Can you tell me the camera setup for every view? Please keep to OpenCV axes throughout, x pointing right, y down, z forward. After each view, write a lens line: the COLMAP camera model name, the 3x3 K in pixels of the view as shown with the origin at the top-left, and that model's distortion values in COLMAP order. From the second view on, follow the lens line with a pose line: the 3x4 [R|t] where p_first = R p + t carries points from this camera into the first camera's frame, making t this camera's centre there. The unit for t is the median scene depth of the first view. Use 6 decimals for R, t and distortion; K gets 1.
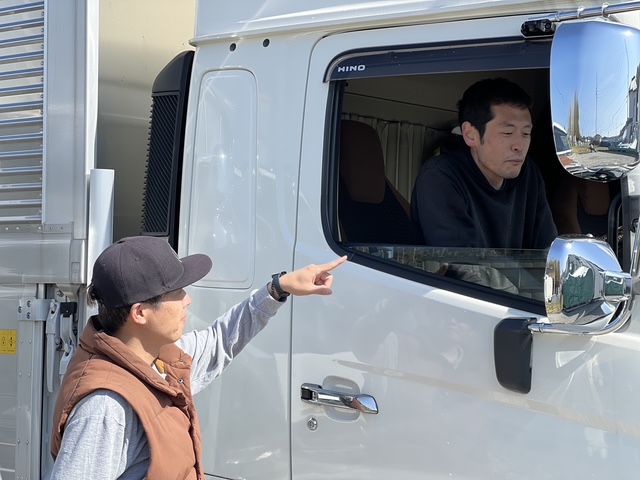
lens RADIAL K [[1448.6, 0, 313.0], [0, 1448.6, 236.5], [0, 0, 1]] dist [0.255143, 0.000000]
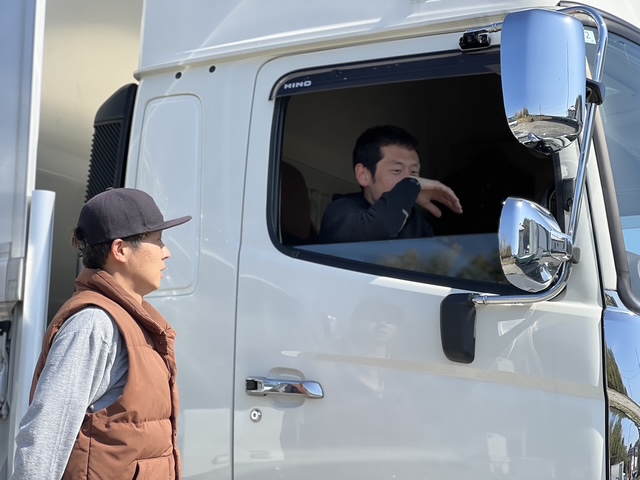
lens RADIAL K [[1448.6, 0, 325.1], [0, 1448.6, 242.9], [0, 0, 1]] dist [0.255143, 0.000000]
pose [[0.991816, 0.030823, 0.123896, -0.088019], [-0.010616, 0.986970, -0.160556, 0.182446], [-0.127231, 0.157927, 0.979220, -0.036737]]
